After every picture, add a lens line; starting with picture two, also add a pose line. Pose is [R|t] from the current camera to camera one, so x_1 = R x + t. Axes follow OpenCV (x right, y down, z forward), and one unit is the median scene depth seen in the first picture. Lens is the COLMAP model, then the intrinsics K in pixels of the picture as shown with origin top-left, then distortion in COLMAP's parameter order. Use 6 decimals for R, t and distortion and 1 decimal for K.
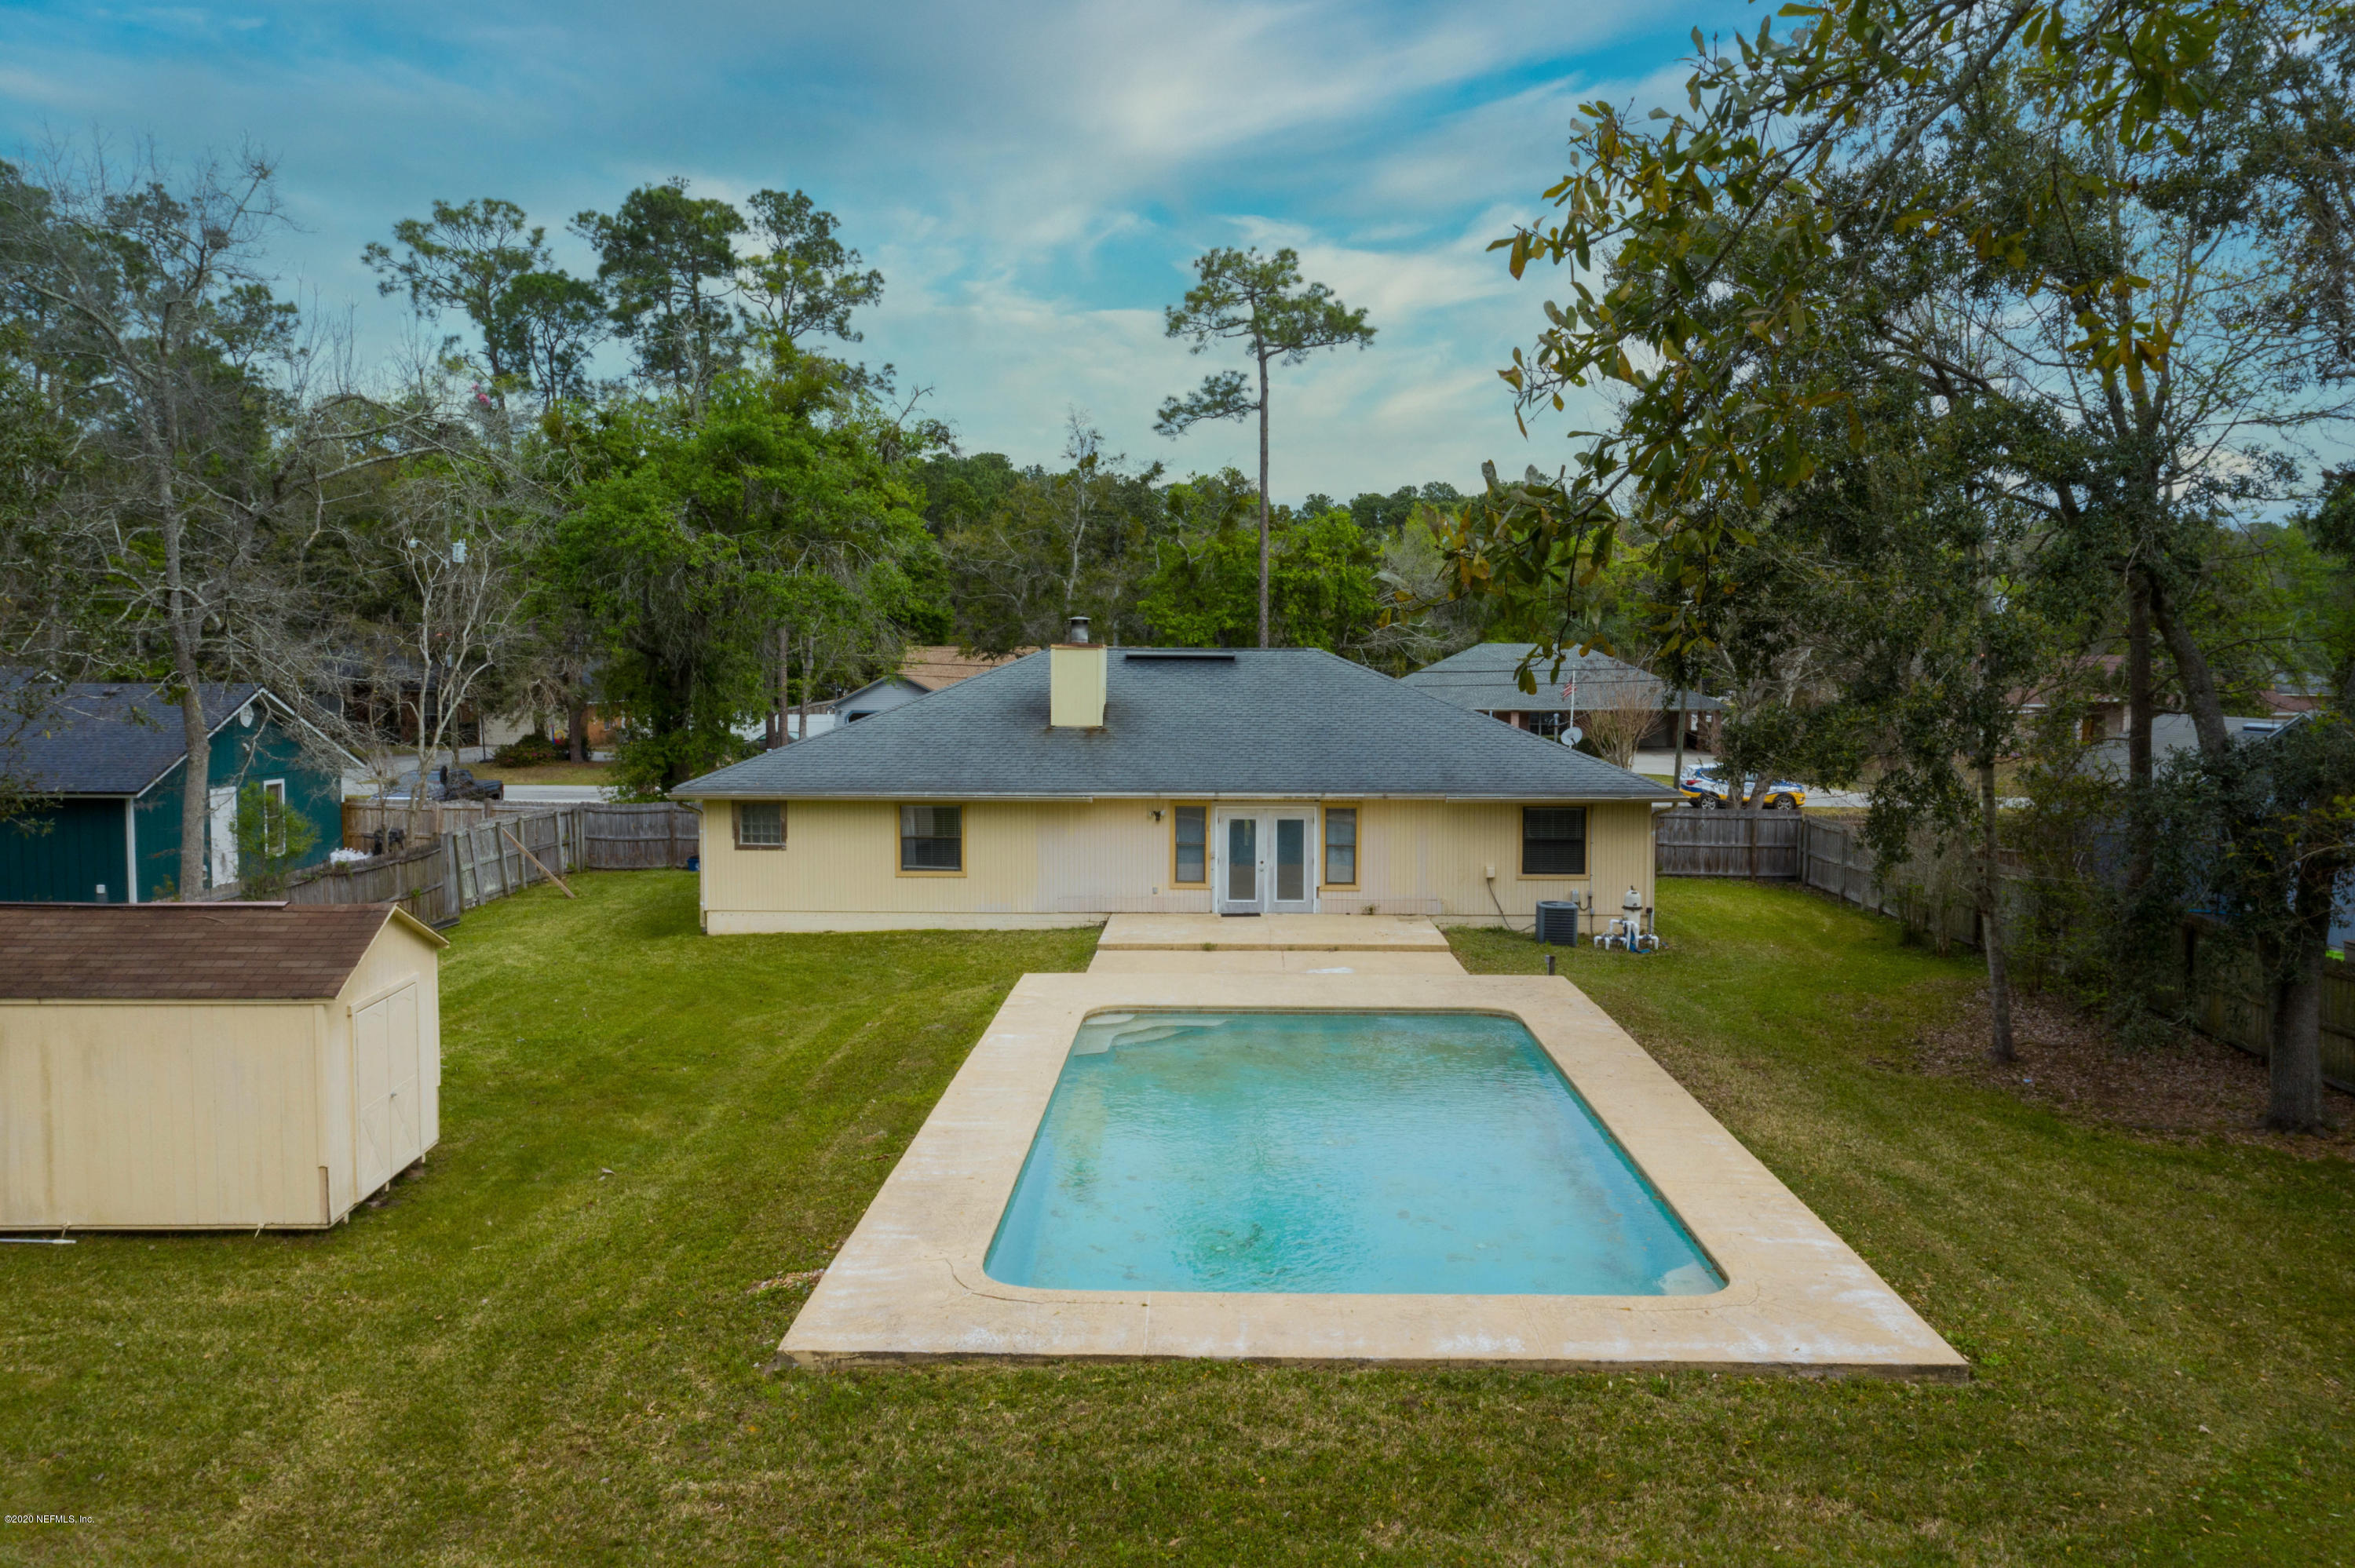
lens RADIAL K [[1851.0, 0, 1177.3], [0, 1851.0, 772.5], [0, 0, 1]] dist [-0.019439, 0.004347]
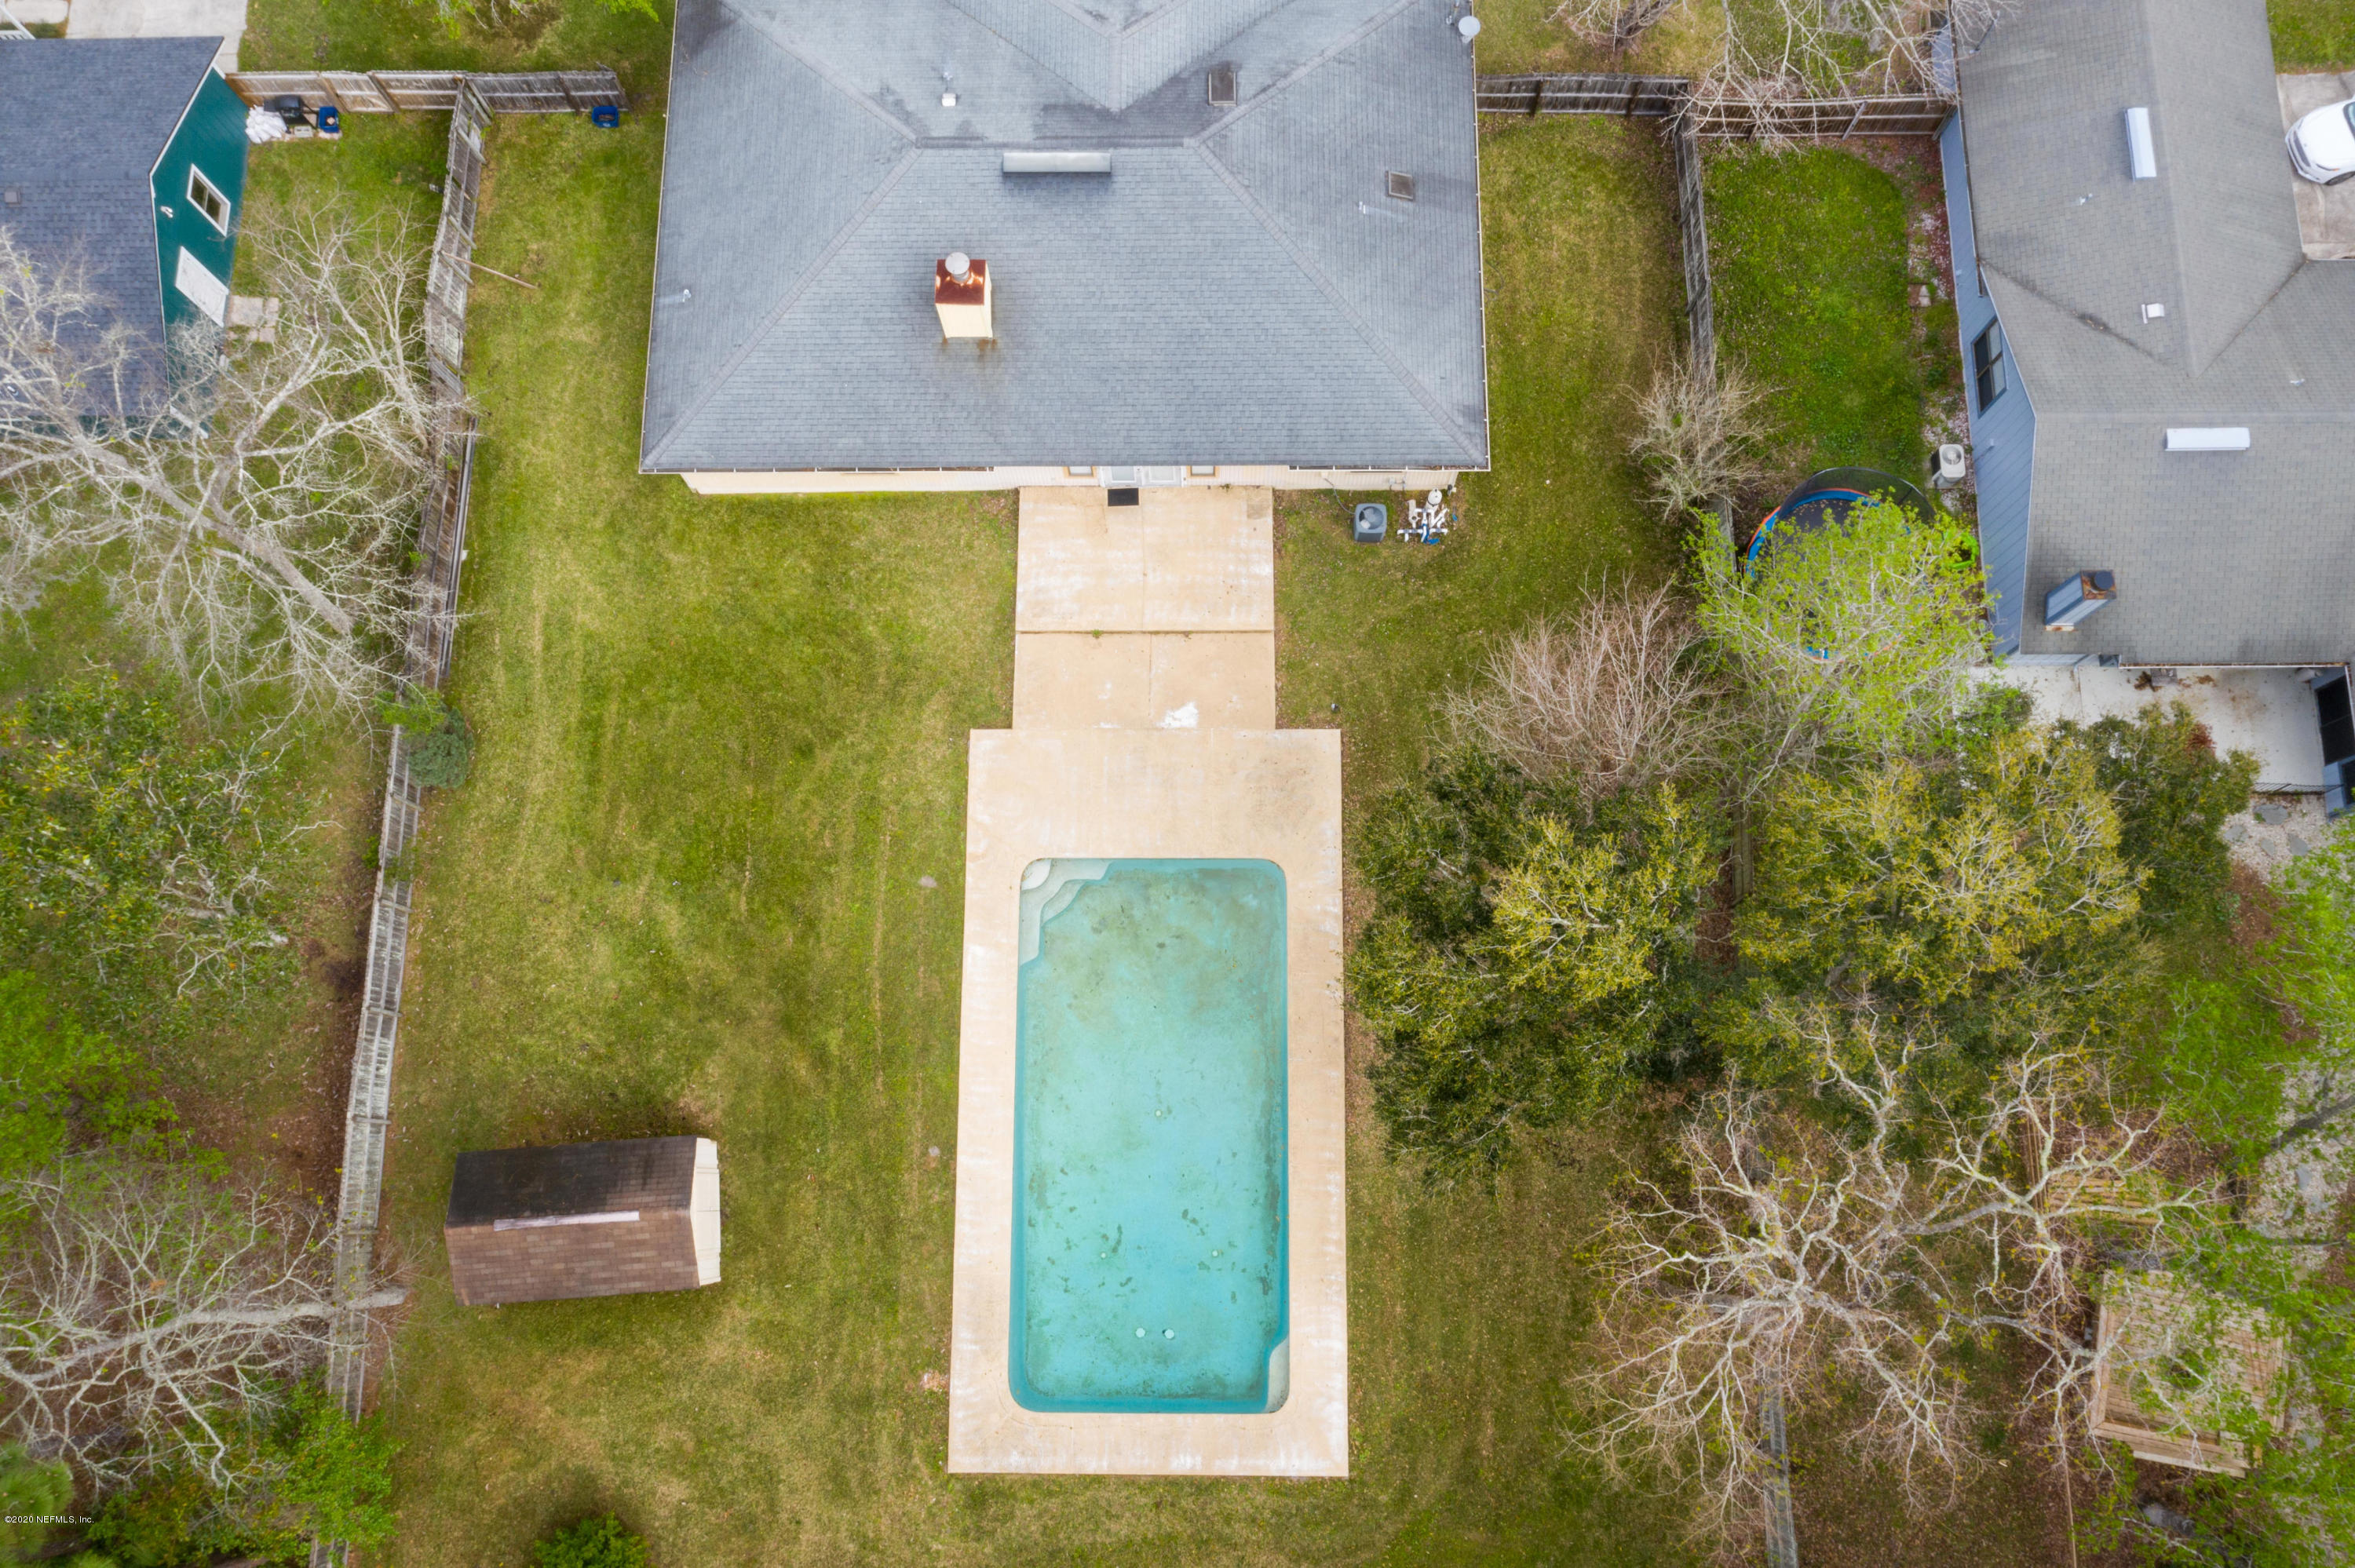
lens RADIAL K [[1851.0, 0, 1177.3], [0, 1851.0, 772.5], [0, 0, 1]] dist [-0.019439, 0.004347]
pose [[0.999502, -0.027117, -0.016130, 0.114433], [0.023254, 0.287546, 0.957484, -1.423510], [-0.021326, -0.957383, 0.288034, 0.611462]]
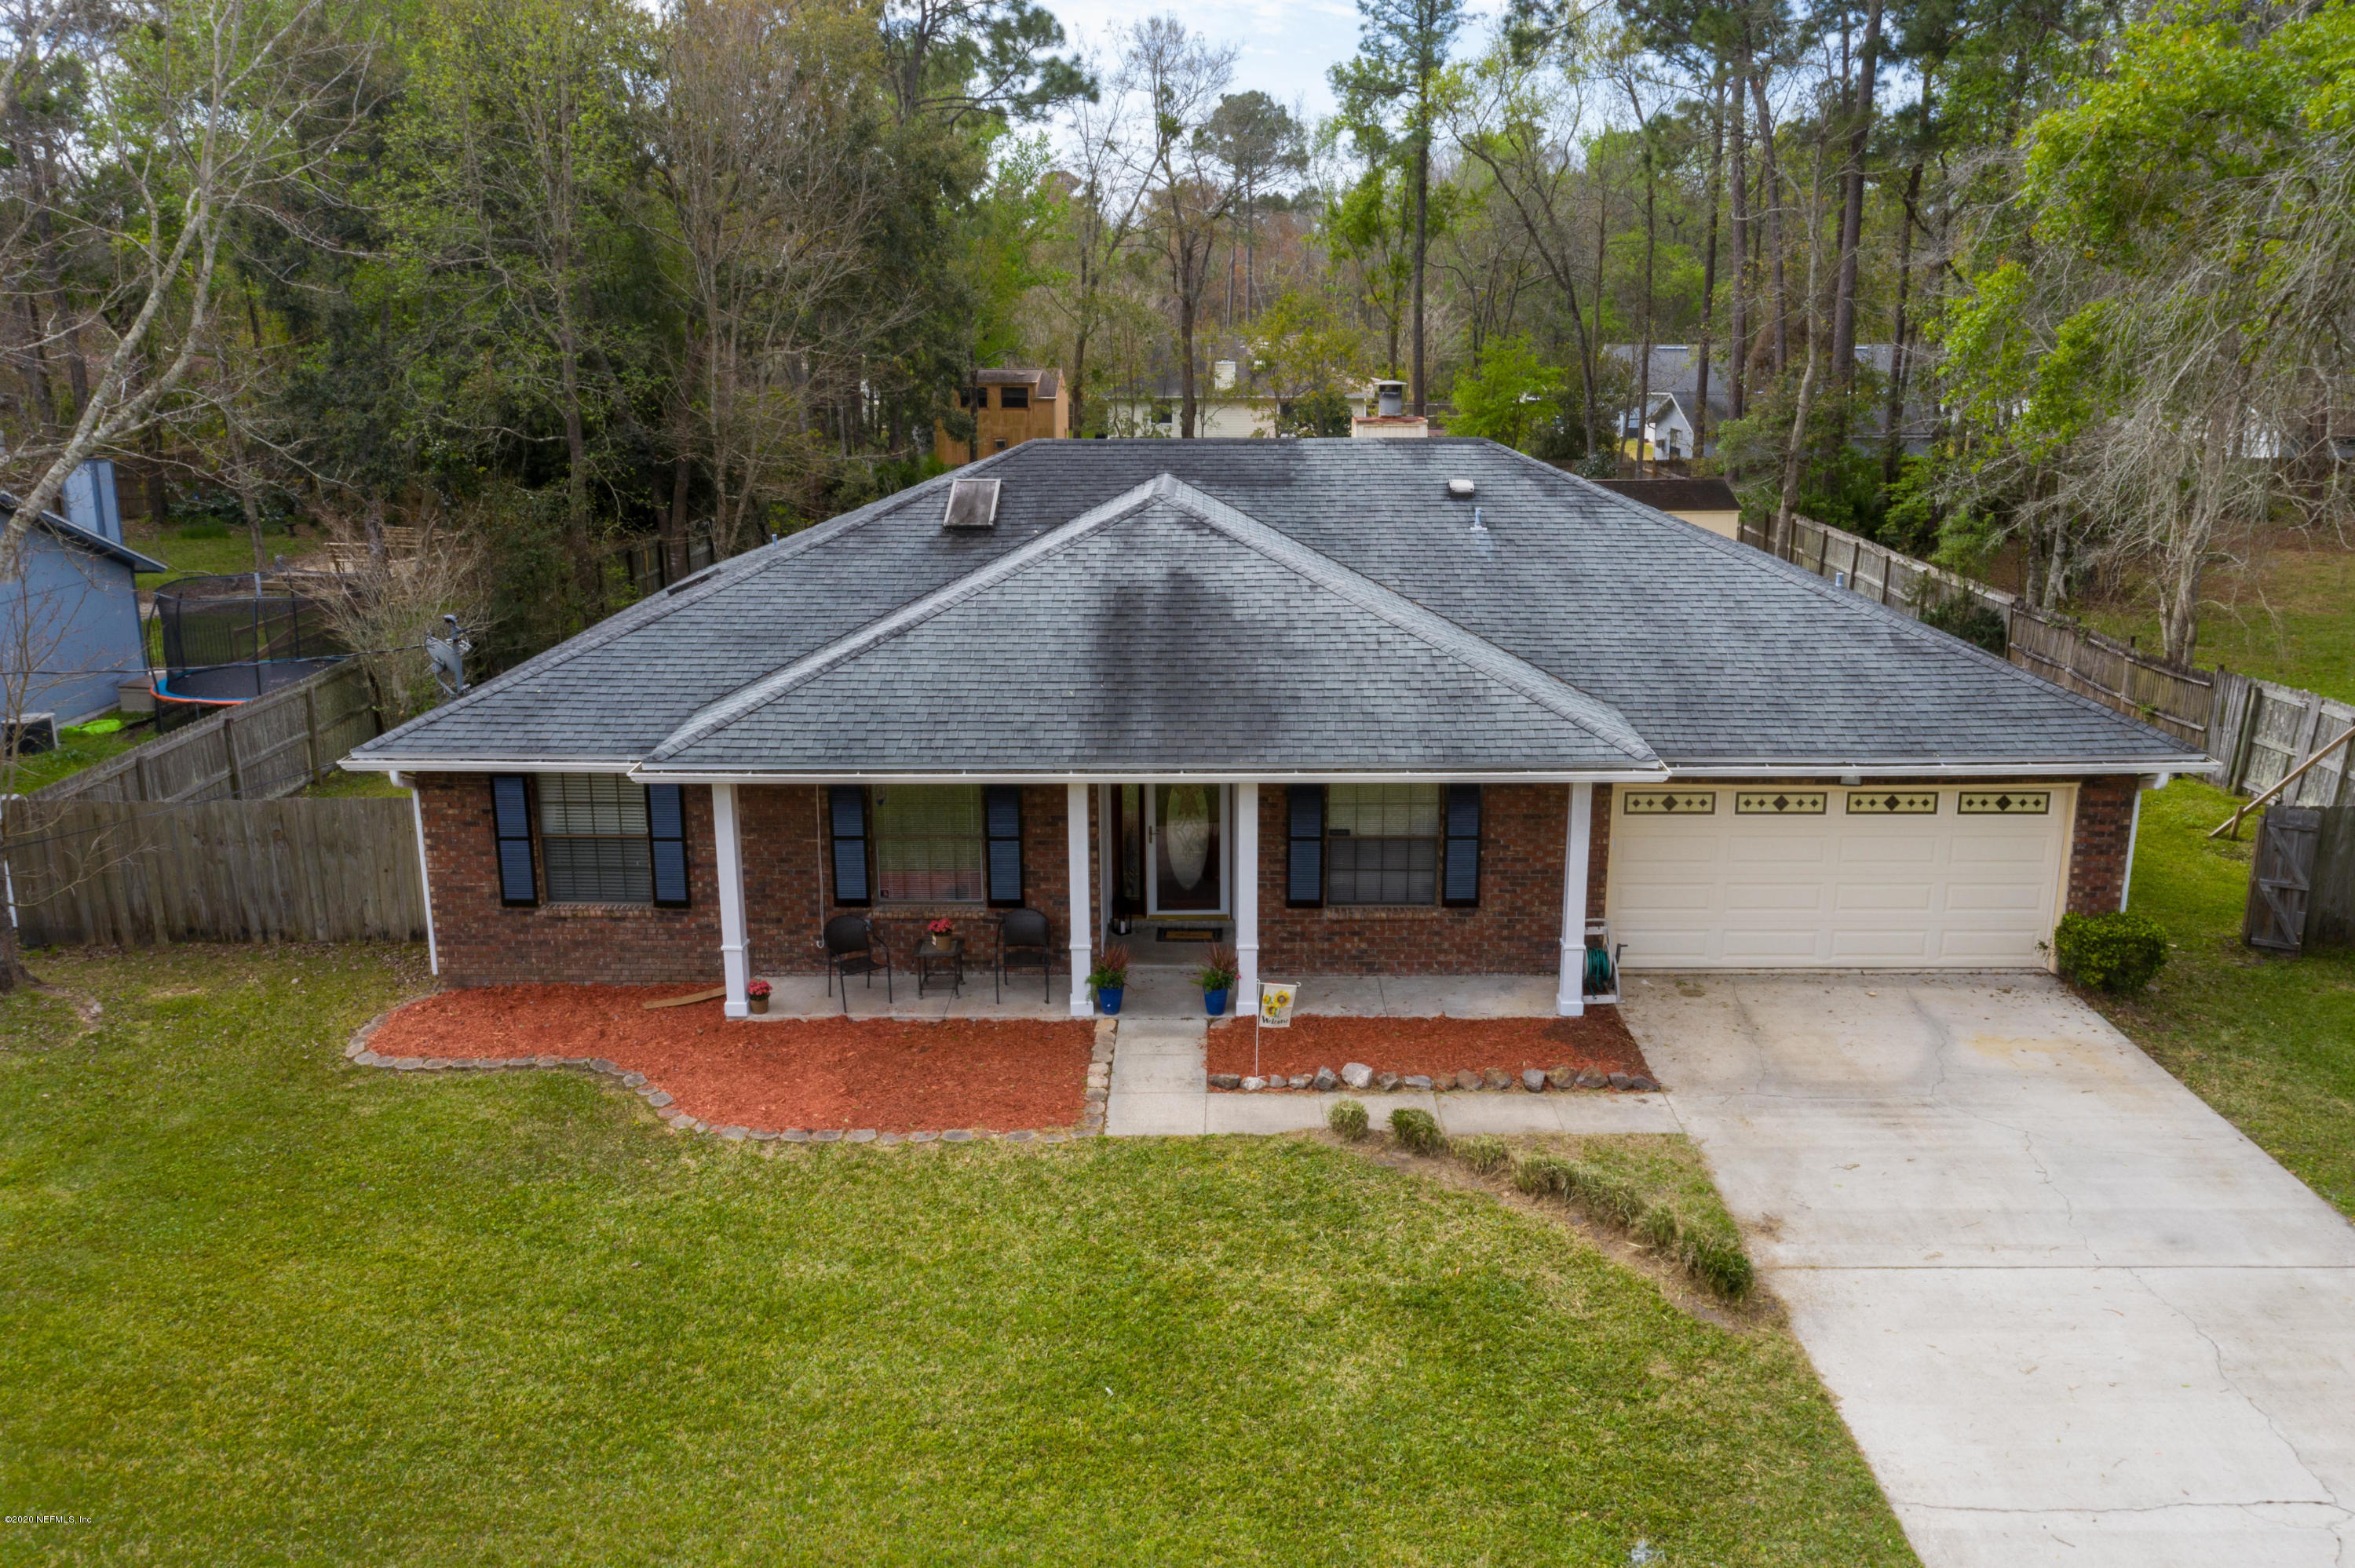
lens RADIAL K [[1851.0, 0, 1177.3], [0, 1851.0, 772.5], [0, 0, 1]] dist [-0.019439, 0.004347]
pose [[-0.999978, 0.003039, -0.005937, 0.051950], [0.001092, 0.952734, 0.303804, -0.226896], [0.006580, 0.303791, -0.952716, 2.500425]]
